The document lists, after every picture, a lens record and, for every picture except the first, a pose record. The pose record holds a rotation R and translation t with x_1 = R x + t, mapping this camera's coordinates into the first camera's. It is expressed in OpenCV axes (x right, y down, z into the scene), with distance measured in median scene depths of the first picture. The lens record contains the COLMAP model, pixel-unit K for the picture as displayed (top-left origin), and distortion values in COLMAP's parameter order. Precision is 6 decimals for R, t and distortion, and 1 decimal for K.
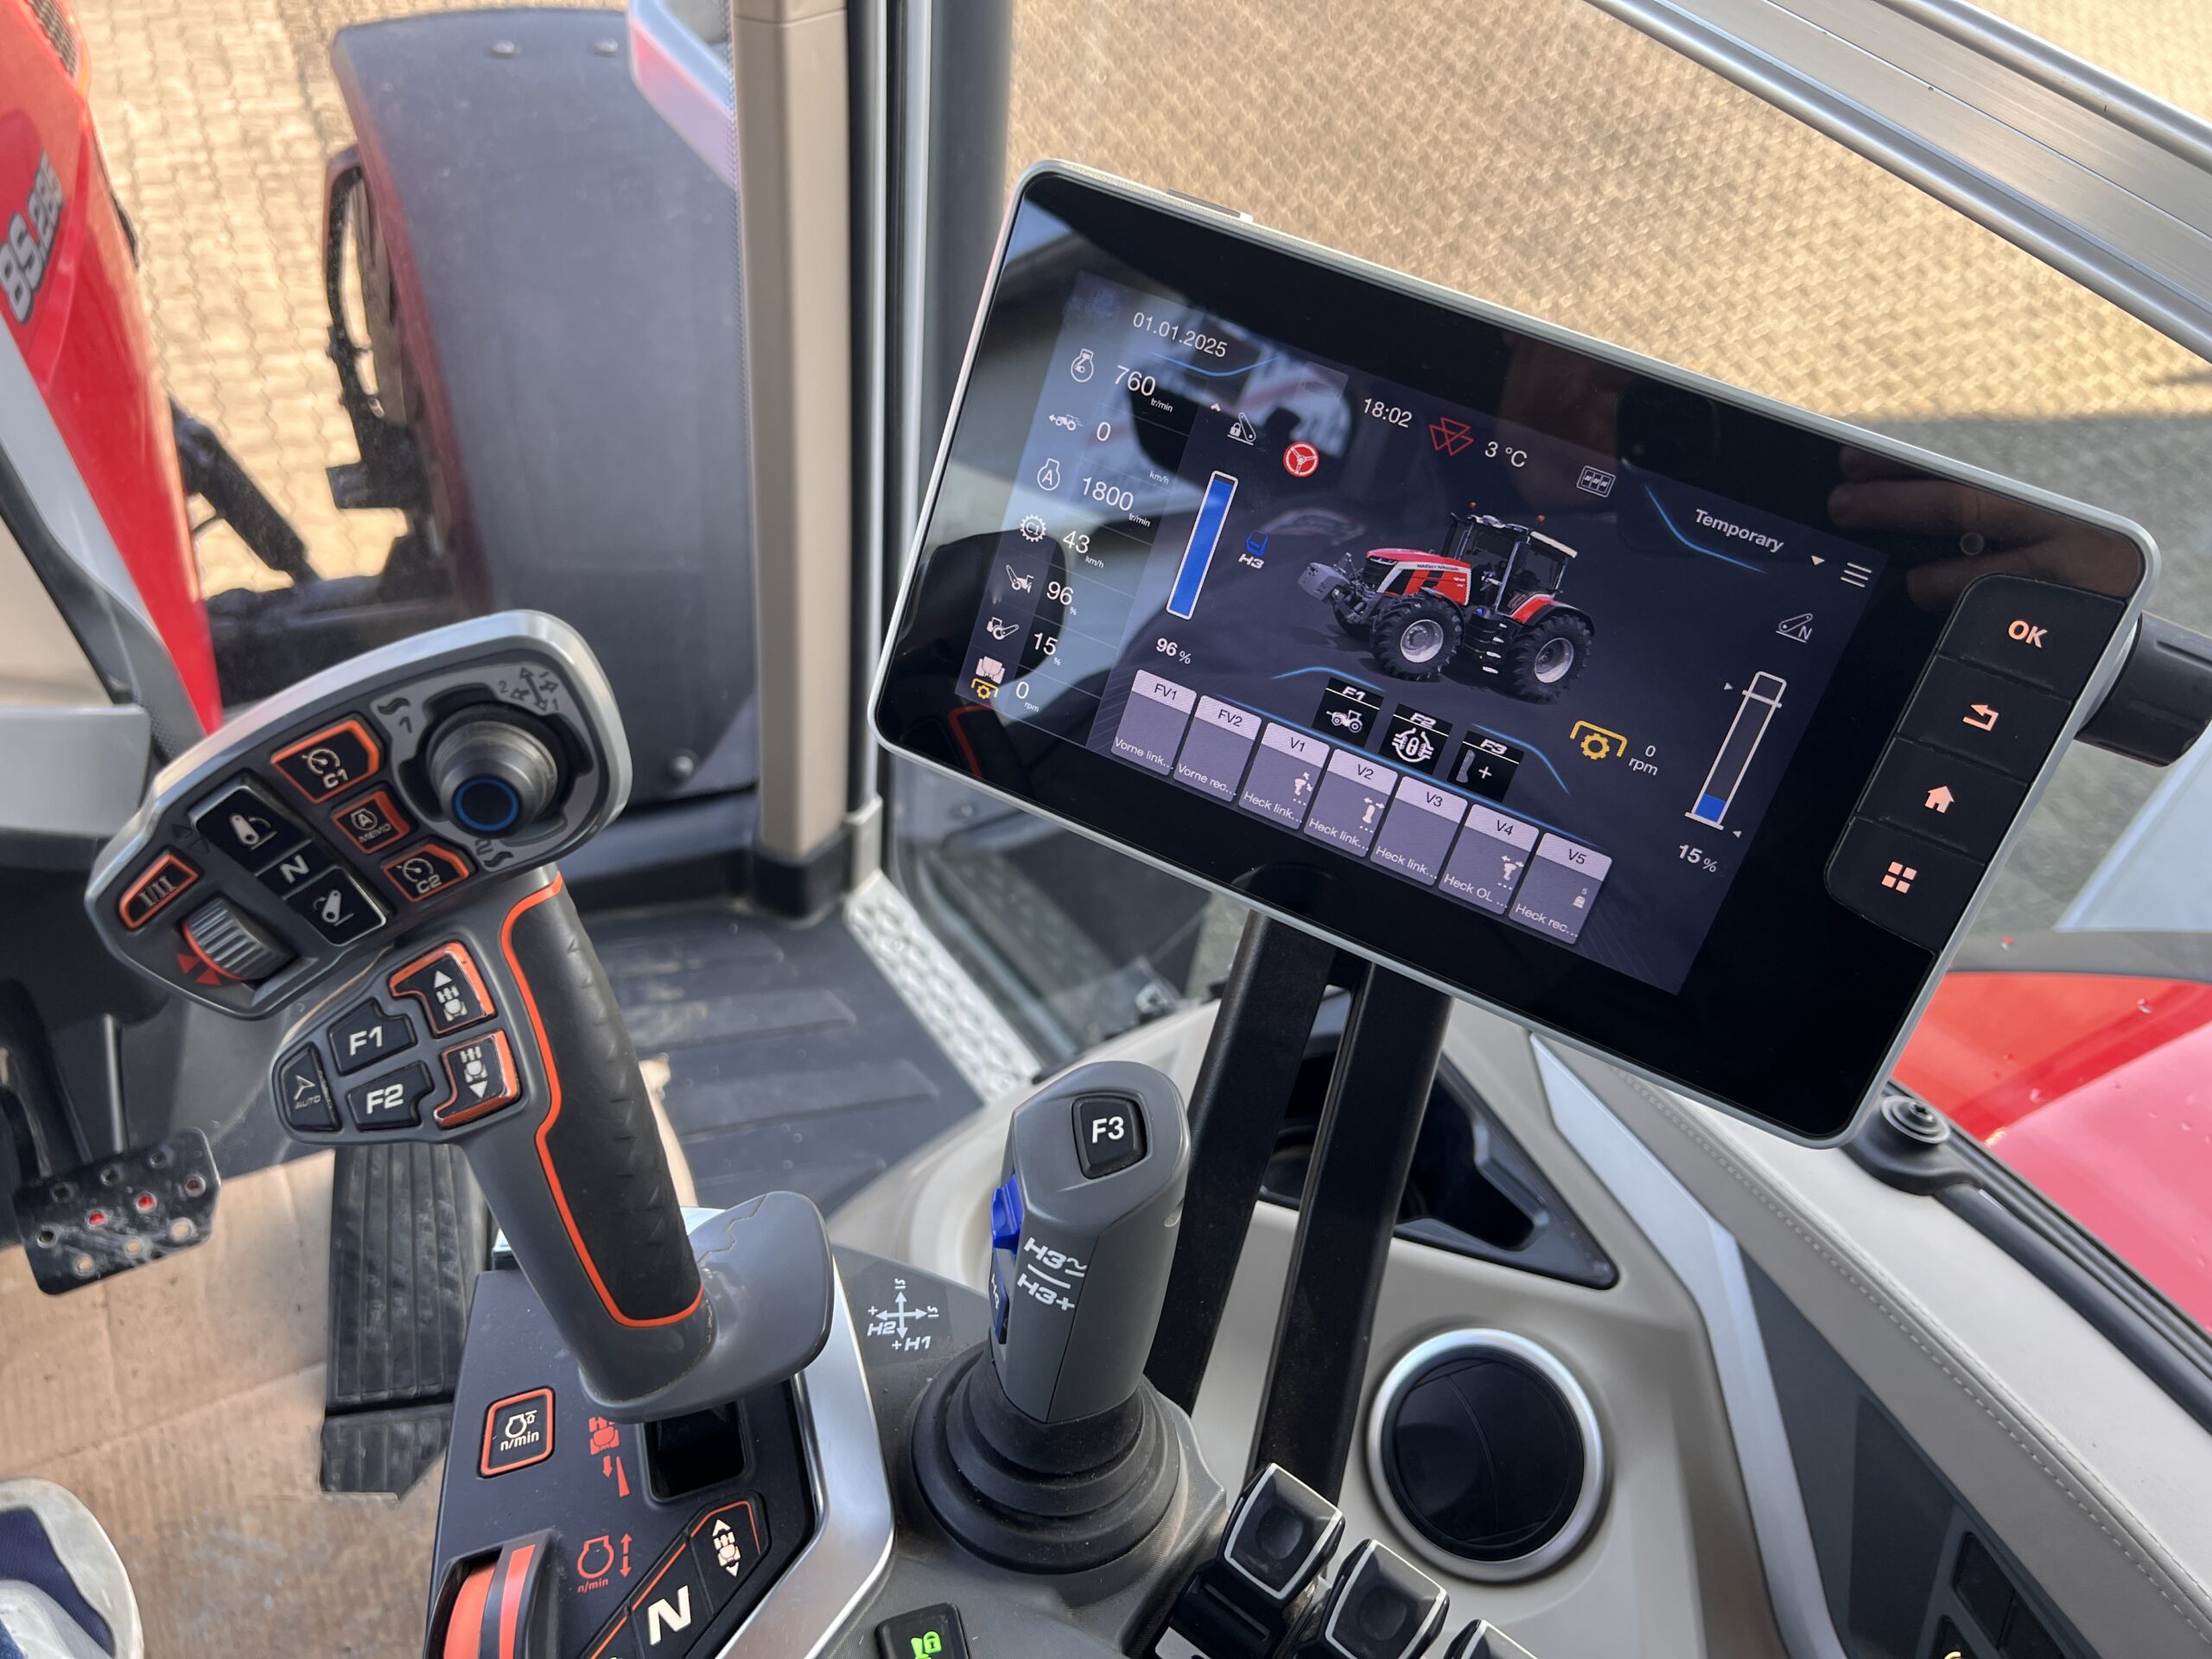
lens RADIAL K [[1707.2, 0, 1109.6], [0, 1707.2, 819.1], [0, 0, 1]] dist [0.003928, -0.033265]
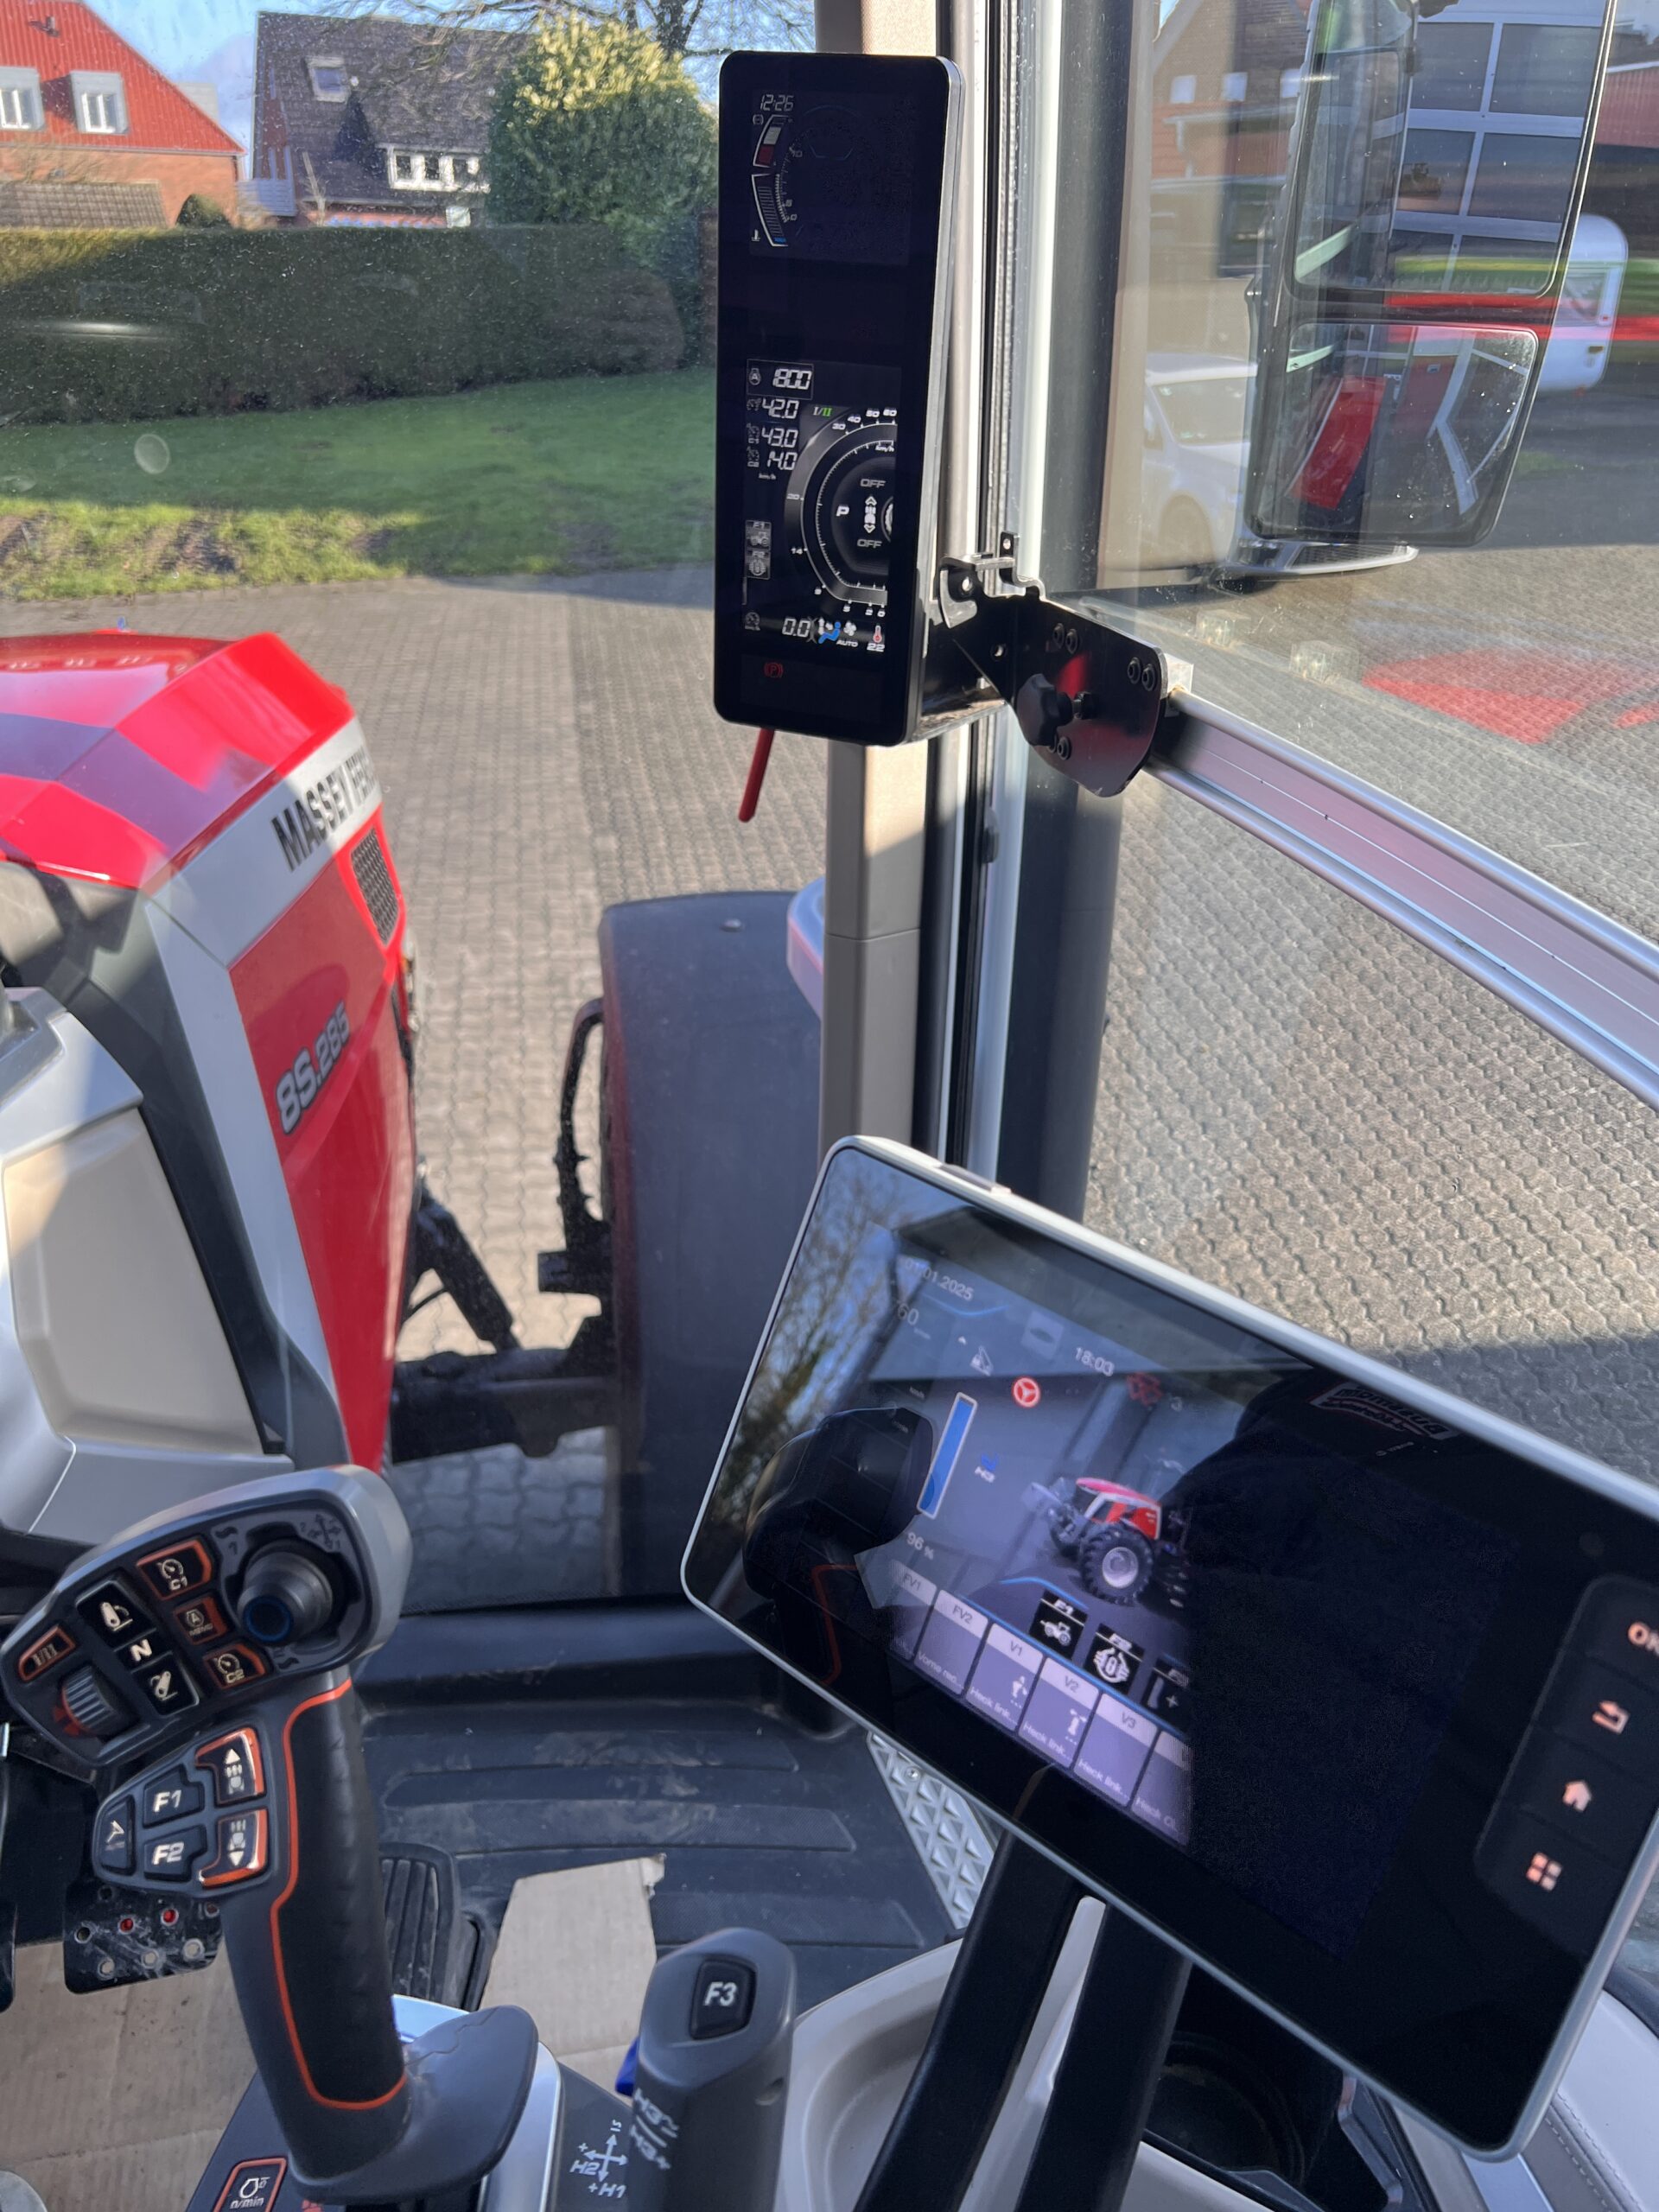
lens RADIAL K [[1655.1, 0, 818.6], [0, 1655.1, 1109.1], [0, 0, 1]] dist [0.061133, -0.067447]
pose [[0.956711, 0.047577, -0.287123, 0.276511], [-0.131198, 0.951124, -0.279555, -0.056465], [0.259789, 0.305123, 0.916193, -0.124027]]
